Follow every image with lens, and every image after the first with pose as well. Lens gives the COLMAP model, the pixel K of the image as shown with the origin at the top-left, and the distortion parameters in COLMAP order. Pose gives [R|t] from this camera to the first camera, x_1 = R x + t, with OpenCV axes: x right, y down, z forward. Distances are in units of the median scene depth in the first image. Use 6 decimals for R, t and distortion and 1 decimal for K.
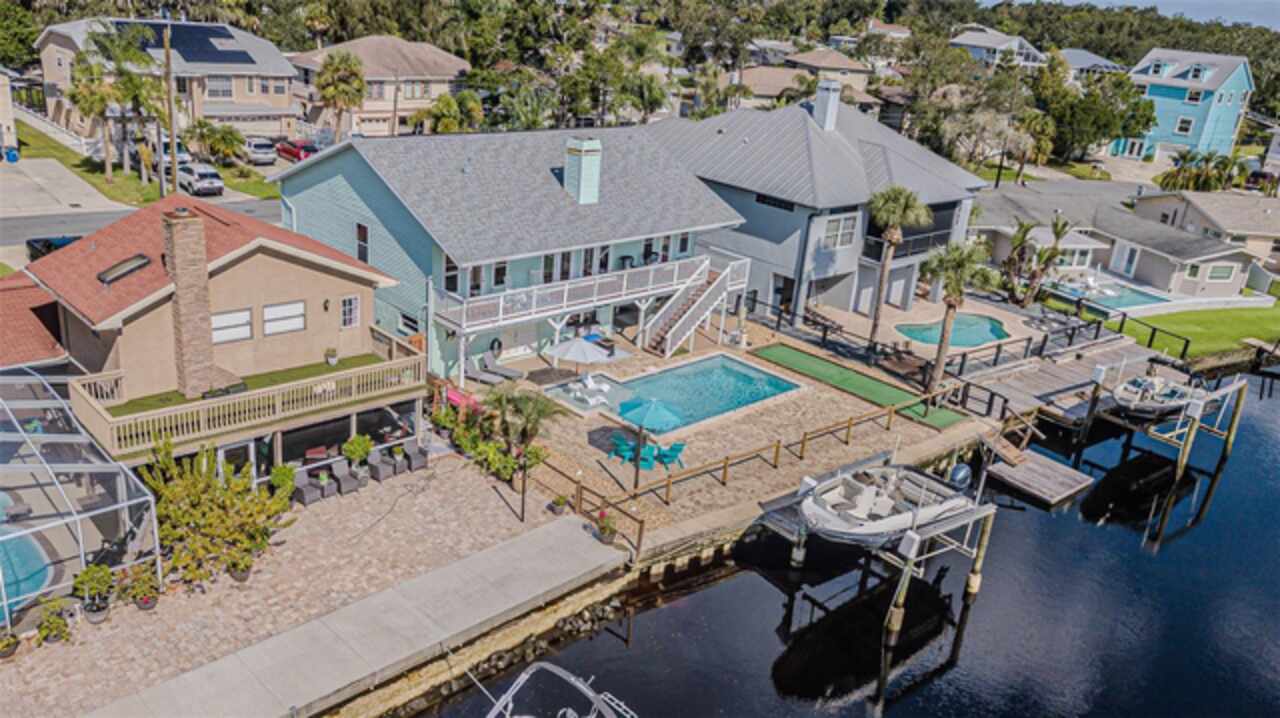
lens RADIAL K [[993.2, 0, 622.6], [0, 993.2, 354.8], [0, 0, 1]] dist [0.010364, 0.015311]
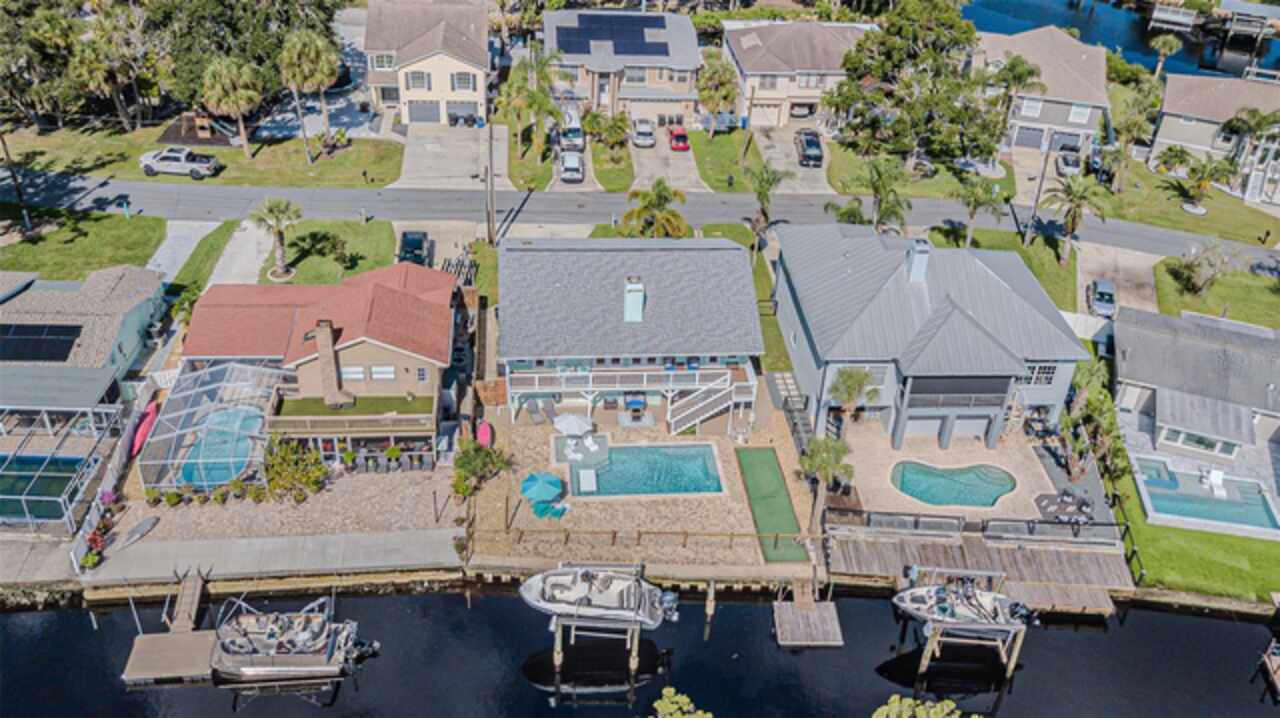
lens RADIAL K [[1118.3, 0, 640.0], [0, 1118.3, 359.0], [0, 0, 1]] dist [0.030025, -0.006425]
pose [[0.782738, 0.301863, -0.544242, 0.855610], [-0.197746, 0.949808, 0.242407, -0.485241], [0.590100, -0.082119, 0.803143, -0.294623]]
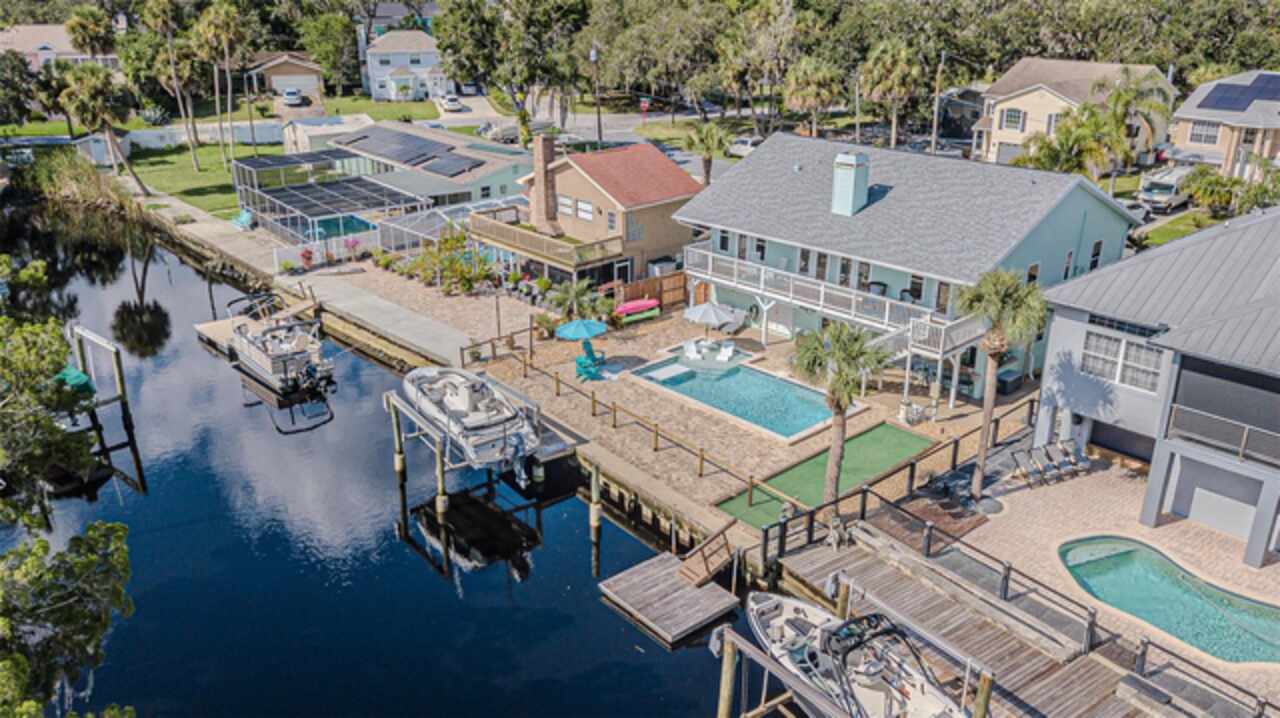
lens RADIAL K [[993.2, 0, 622.6], [0, 993.2, 354.8], [0, 0, 1]] dist [0.010364, 0.015311]
pose [[-0.038076, 0.274674, -0.960783, 0.992831], [-0.353130, 0.895745, 0.270075, -0.217517], [0.934799, 0.349565, 0.062889, 0.758058]]
